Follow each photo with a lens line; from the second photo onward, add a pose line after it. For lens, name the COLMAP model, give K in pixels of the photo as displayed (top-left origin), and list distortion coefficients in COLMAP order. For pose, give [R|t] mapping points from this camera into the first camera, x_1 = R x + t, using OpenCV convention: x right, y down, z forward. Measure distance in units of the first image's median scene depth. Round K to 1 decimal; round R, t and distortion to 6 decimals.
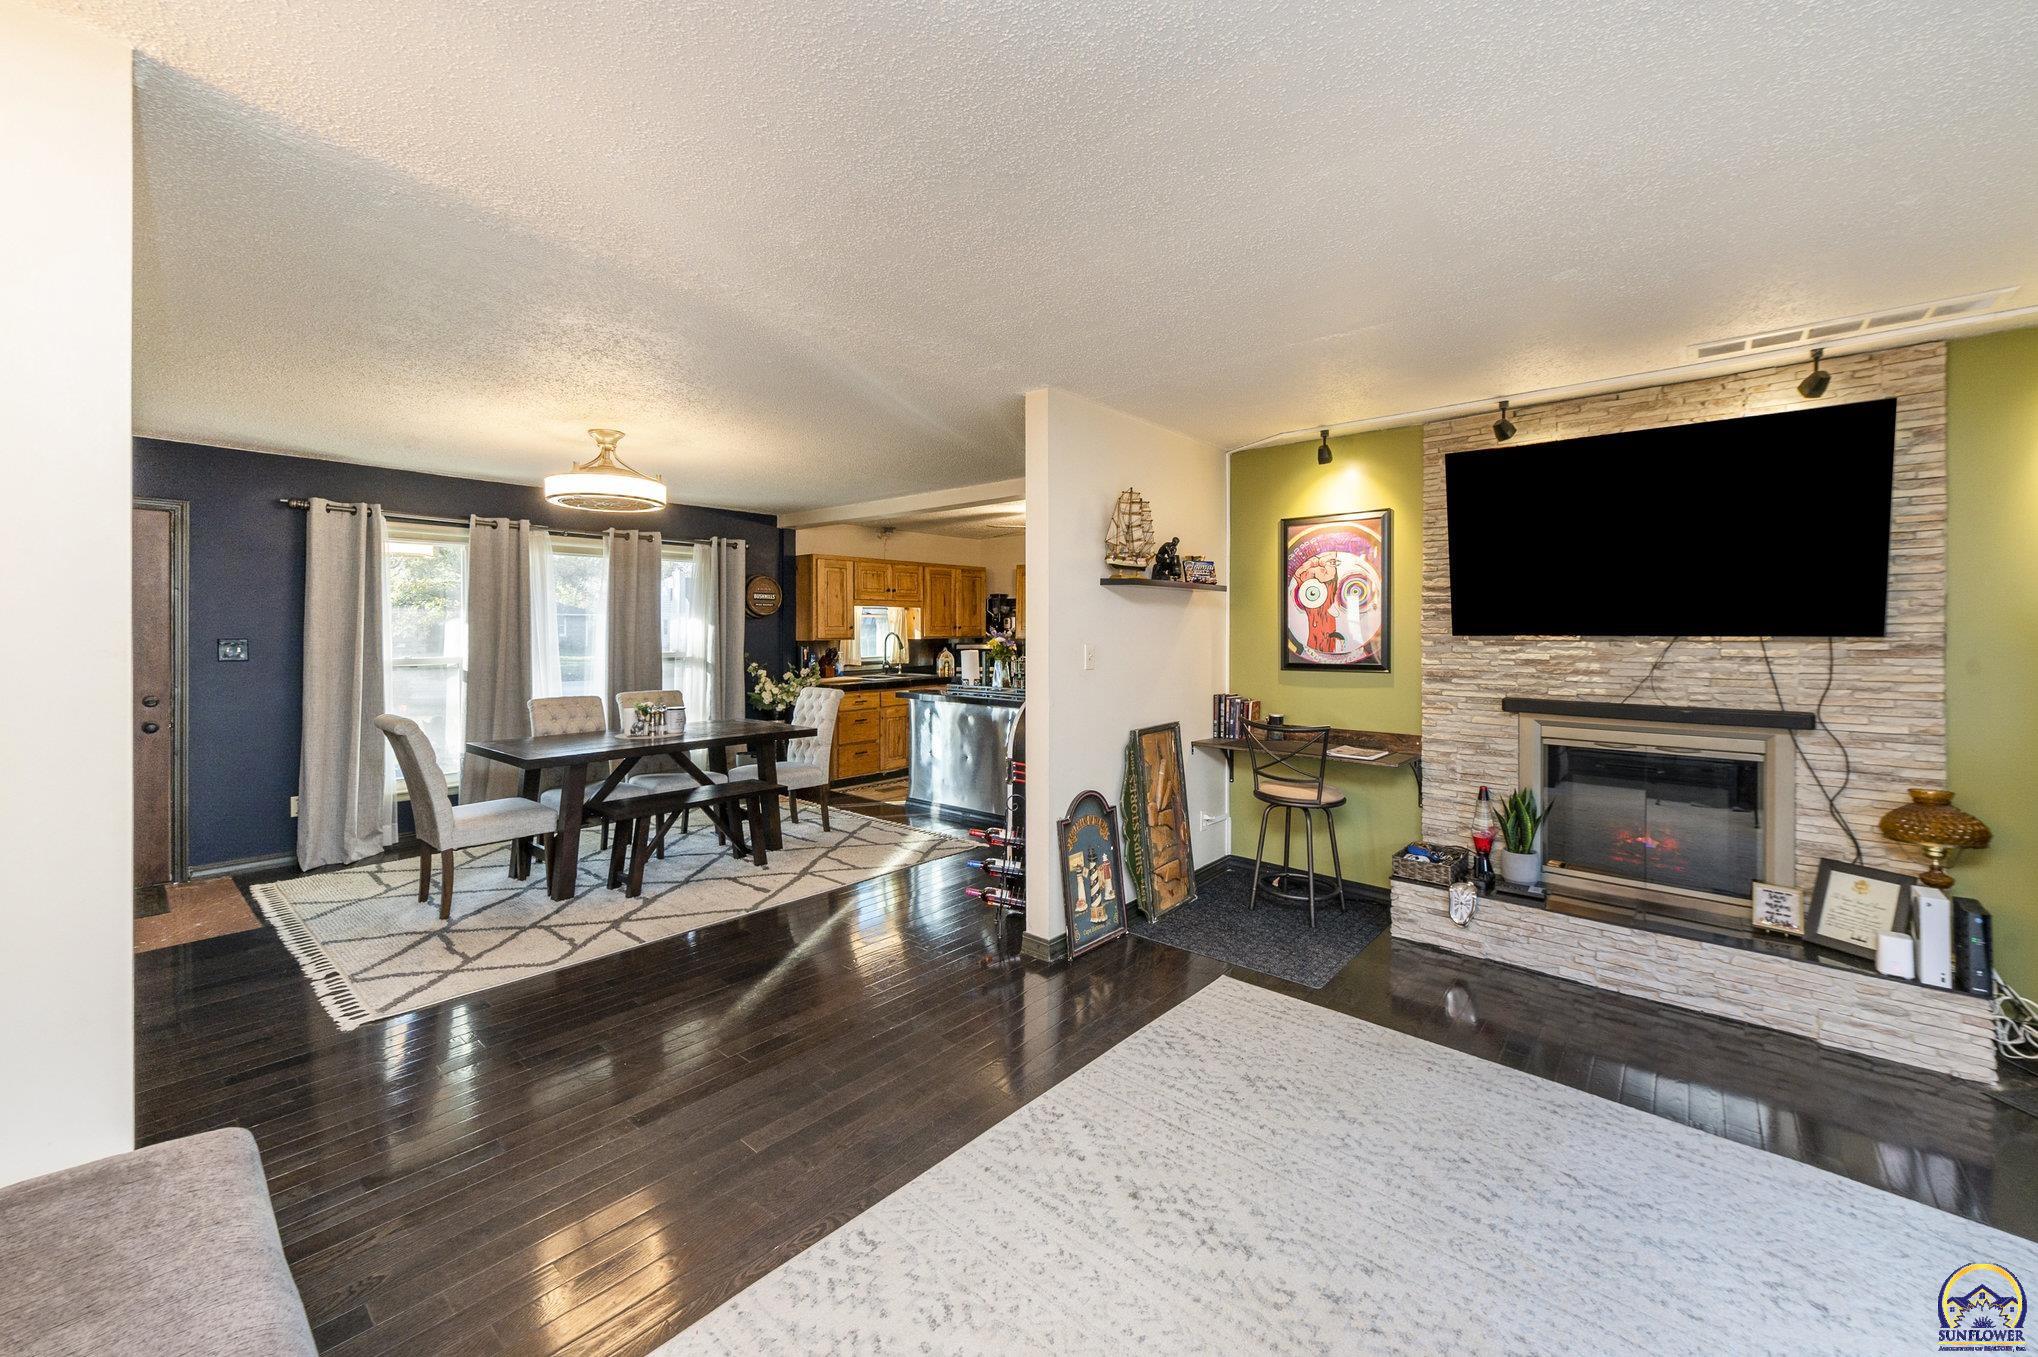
lens RADIAL K [[809.7, 0, 1011.3], [0, 809.7, 631.6], [0, 0, 1]] dist [-0.001080, -0.000147]
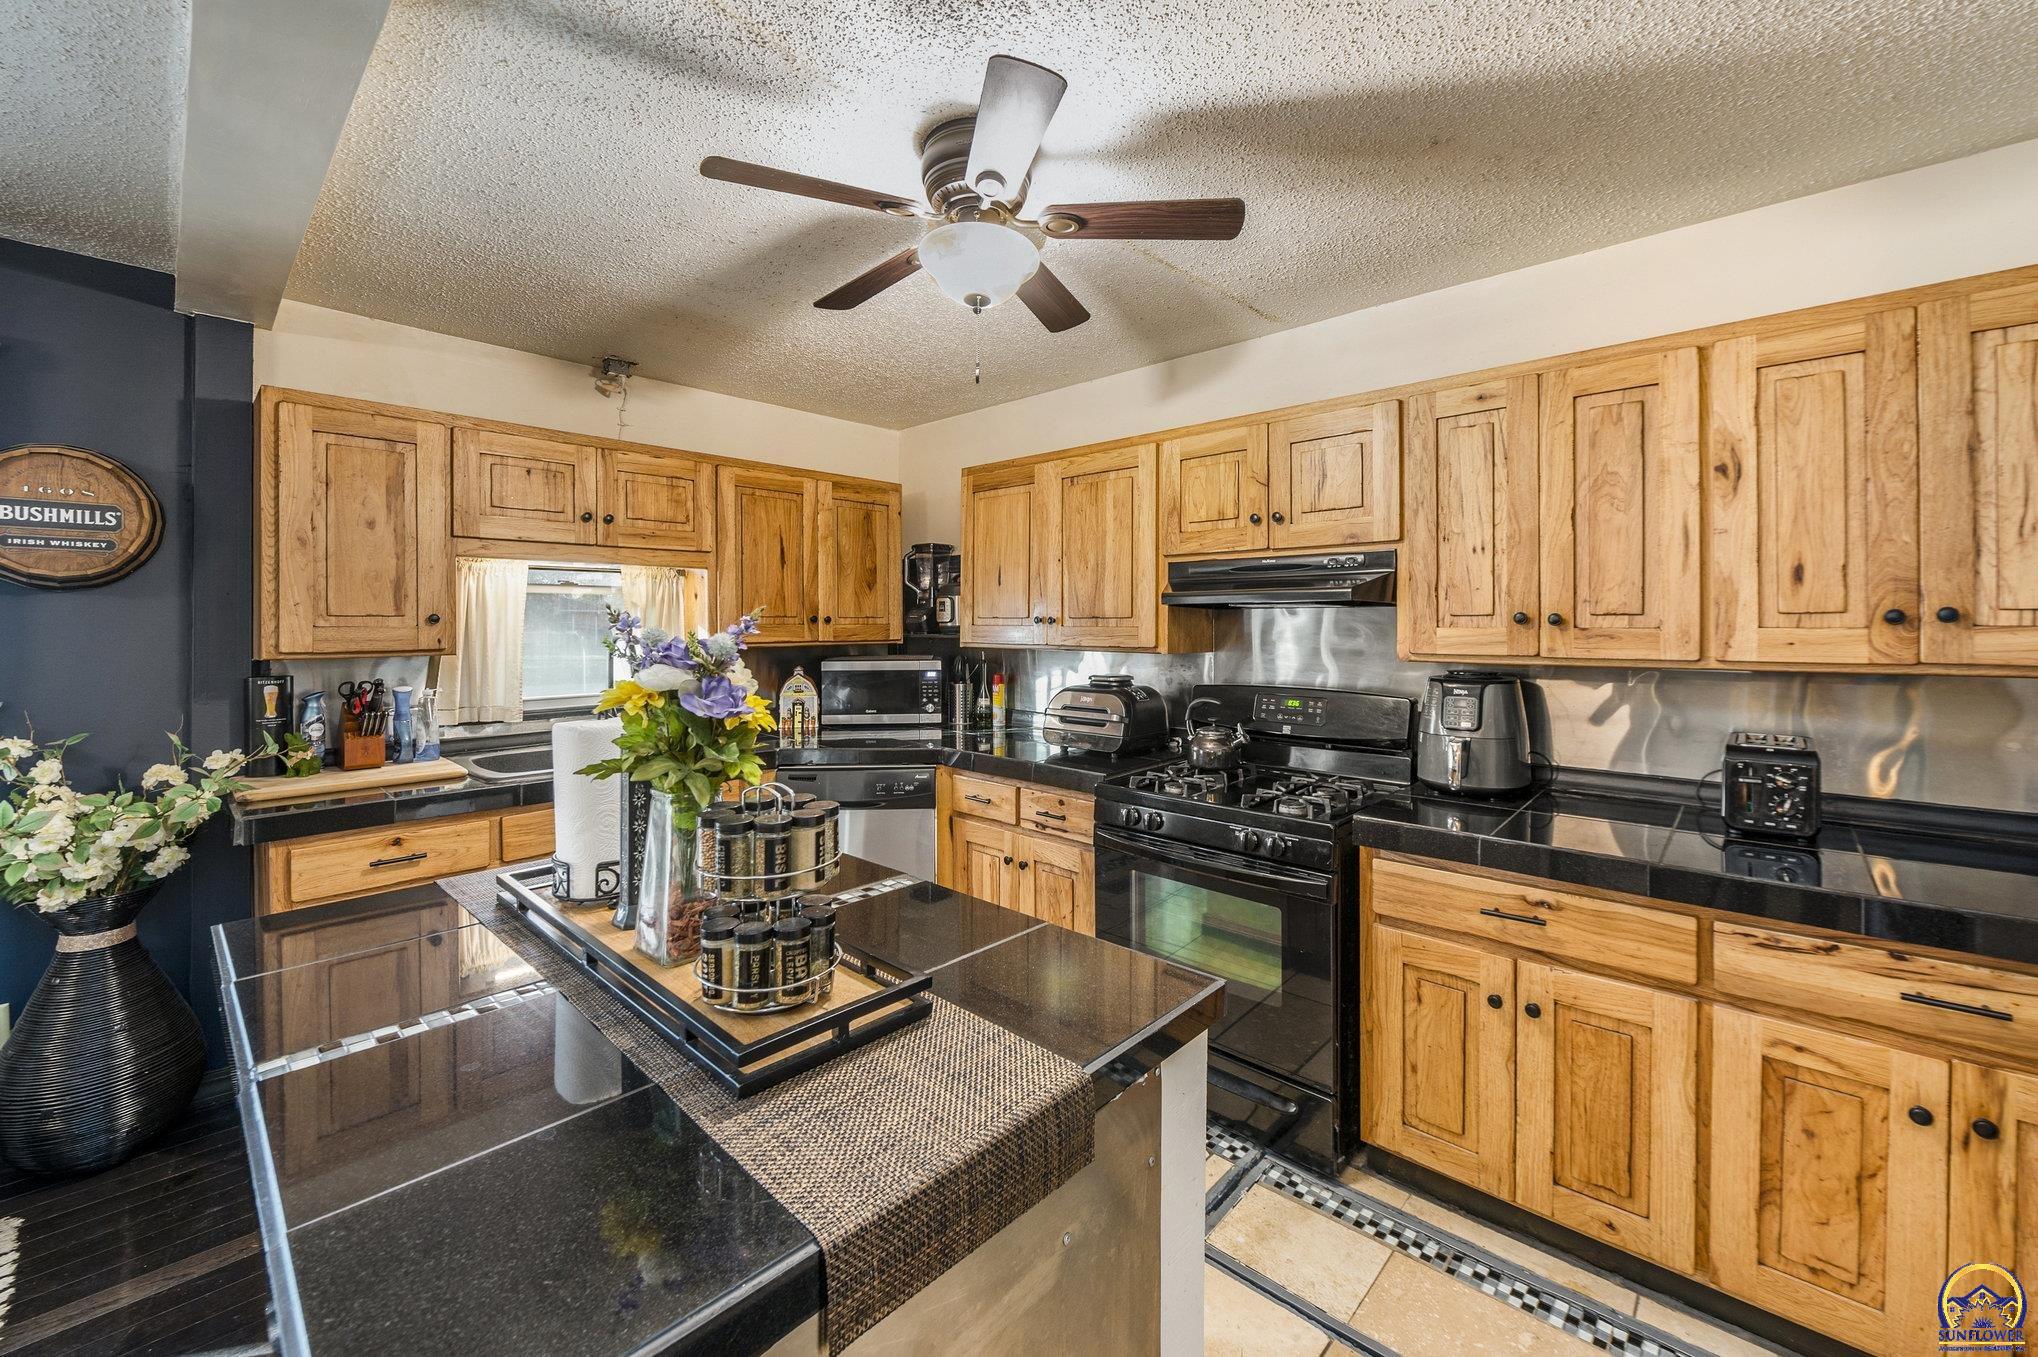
lens RADIAL K [[809.7, 0, 1022.6], [0, 809.7, 629.7], [0, 0, 1]] dist [-0.001080, -0.000147]
pose [[0.999202, -0.001396, -0.039912, 0.064824], [0.001447, 0.999998, 0.001236, -0.000672], [0.039910, -0.001293, 0.999202, 0.706265]]
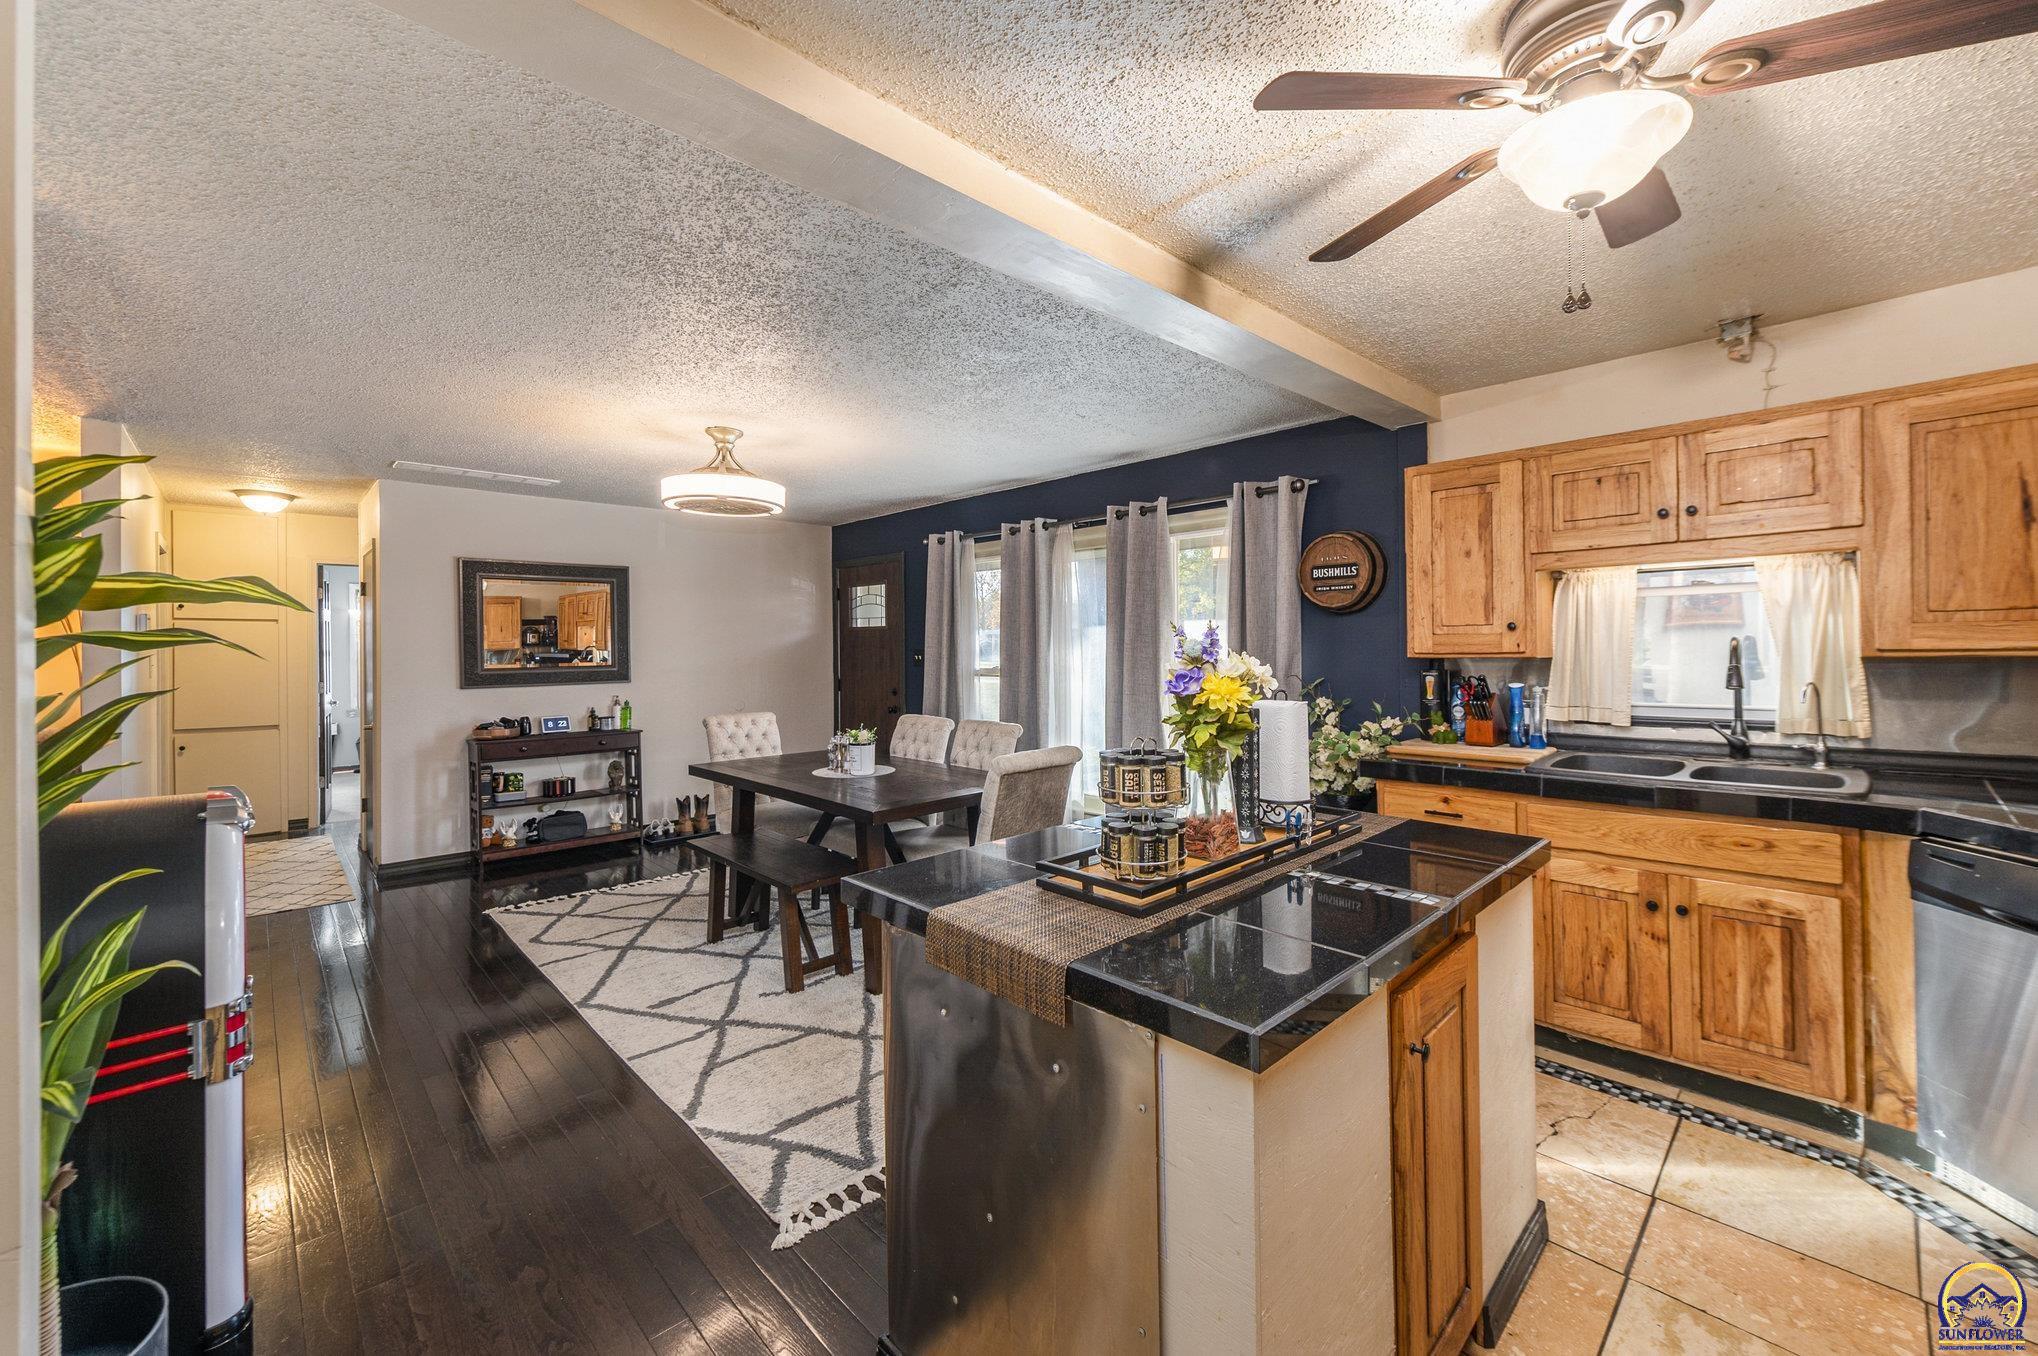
lens RADIAL K [[806.0, 0, 1019.5], [0, 806.0, 634.9], [0, 0, 1]] dist [-0.004069, -0.000138]
pose [[-0.086254, -0.012245, -0.996198, 0.231594], [0.009997, 0.999863, -0.013155, 0.002073], [0.996223, -0.011094, -0.086120, 0.832581]]
